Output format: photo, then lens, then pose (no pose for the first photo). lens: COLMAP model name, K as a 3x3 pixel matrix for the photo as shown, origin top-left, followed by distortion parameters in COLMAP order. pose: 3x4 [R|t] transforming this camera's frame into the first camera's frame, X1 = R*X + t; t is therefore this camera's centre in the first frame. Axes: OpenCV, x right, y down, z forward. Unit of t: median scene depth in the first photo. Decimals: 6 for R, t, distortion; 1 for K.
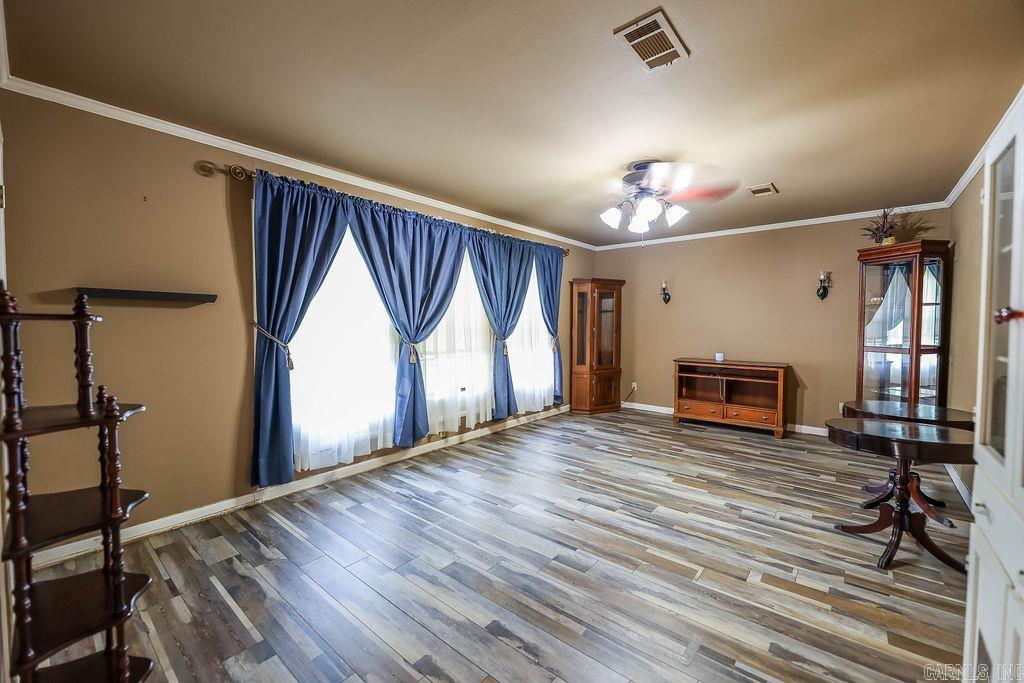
lens RADIAL K [[412.3, 0, 521.7], [0, 412.3, 338.8], [0, 0, 1]] dist [-0.001502, -0.002307]
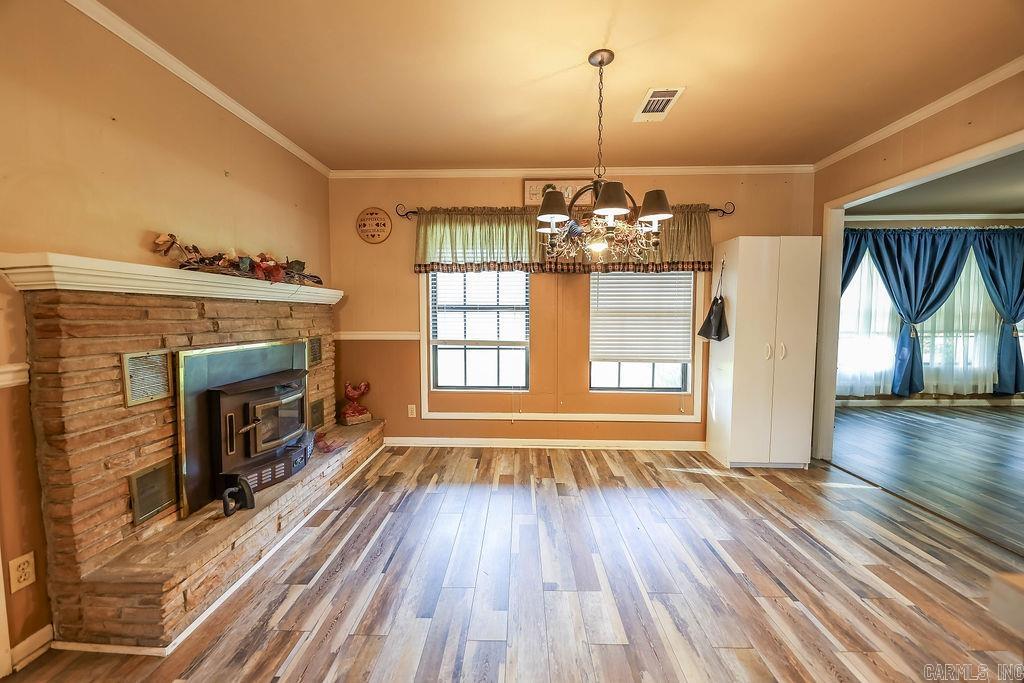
lens RADIAL K [[412.3, 0, 510.8], [0, 412.3, 337.1], [0, 0, 1]] dist [-0.001502, -0.002307]
pose [[0.601958, 0.041637, -0.797442, 0.029046], [-0.018817, 0.999102, 0.037962, 0.032090], [0.798306, -0.007846, 0.602201, -0.990133]]
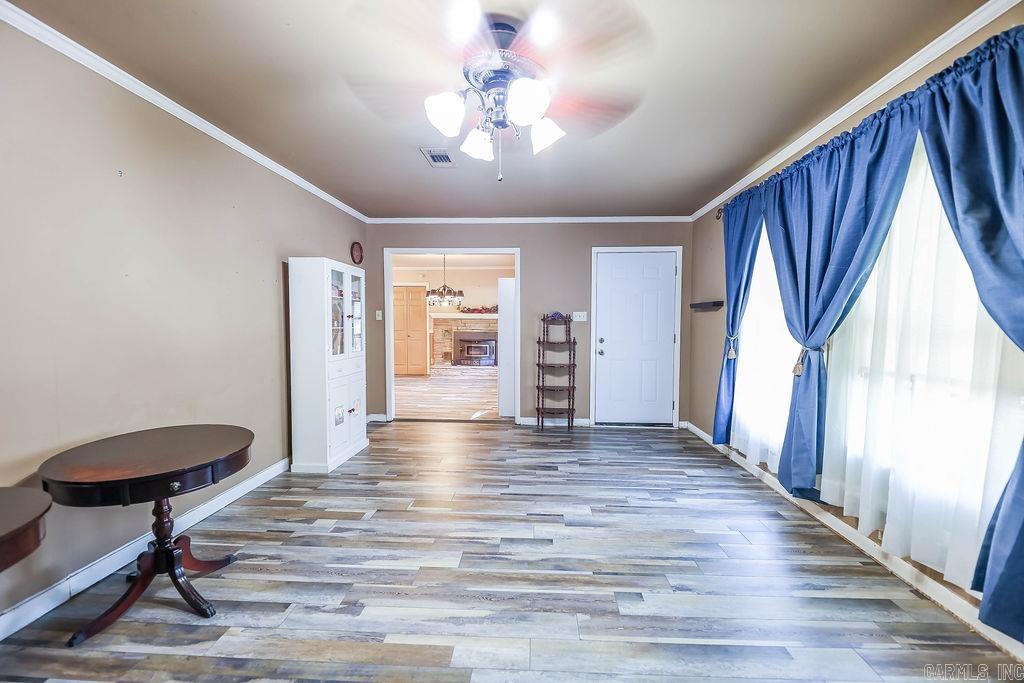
lens RADIAL K [[412.3, 0, 528.3], [0, 412.3, 344.6], [0, 0, 1]] dist [-0.001502, -0.002307]
pose [[-0.794557, 0.024375, -0.606701, 0.550520], [-0.027409, 0.996736, 0.075941, -0.039256], [0.606571, 0.076969, -0.791295, 1.338768]]
